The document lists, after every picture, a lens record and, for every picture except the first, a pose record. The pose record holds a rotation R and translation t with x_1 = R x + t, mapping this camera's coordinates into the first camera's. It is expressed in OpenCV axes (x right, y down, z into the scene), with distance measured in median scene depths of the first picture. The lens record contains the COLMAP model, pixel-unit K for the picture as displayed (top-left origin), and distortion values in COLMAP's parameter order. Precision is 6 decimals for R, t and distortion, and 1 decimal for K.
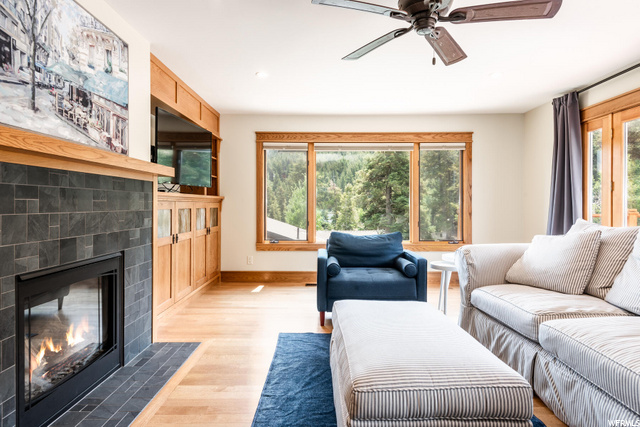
lens RADIAL K [[355.0, 0, 315.9], [0, 355.0, 205.6], [0, 0, 1]] dist [0.022915, -0.003820]
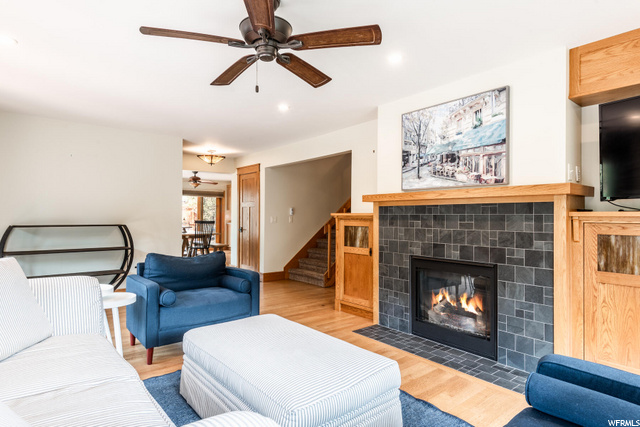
lens RADIAL K [[355.0, 0, 322.2], [0, 355.0, 216.5], [0, 0, 1]] dist [0.022915, -0.003820]
pose [[-0.759043, -0.011055, -0.650947, 0.640563], [-0.013622, 0.999907, -0.001097, -0.022929], [0.650898, 0.008034, -0.759123, 1.437756]]
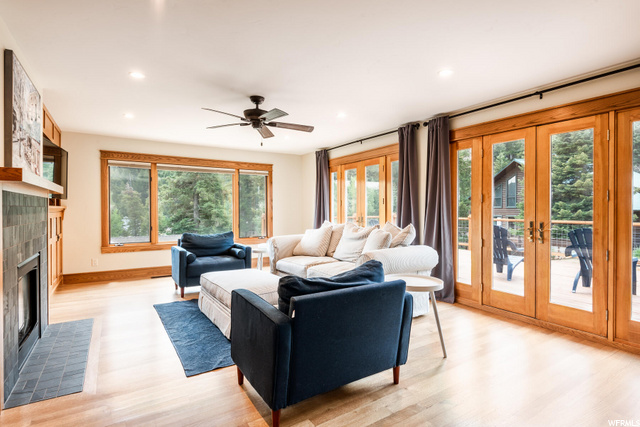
lens RADIAL K [[335.5, 0, 318.8], [0, 335.5, 211.4], [0, 0, 1]] dist [-0.001537, -0.000021]
pose [[0.841042, -0.007336, 0.540920, -0.340047], [0.004553, 0.999969, 0.006482, -0.028575], [-0.540950, -0.002989, 0.841049, -0.615765]]
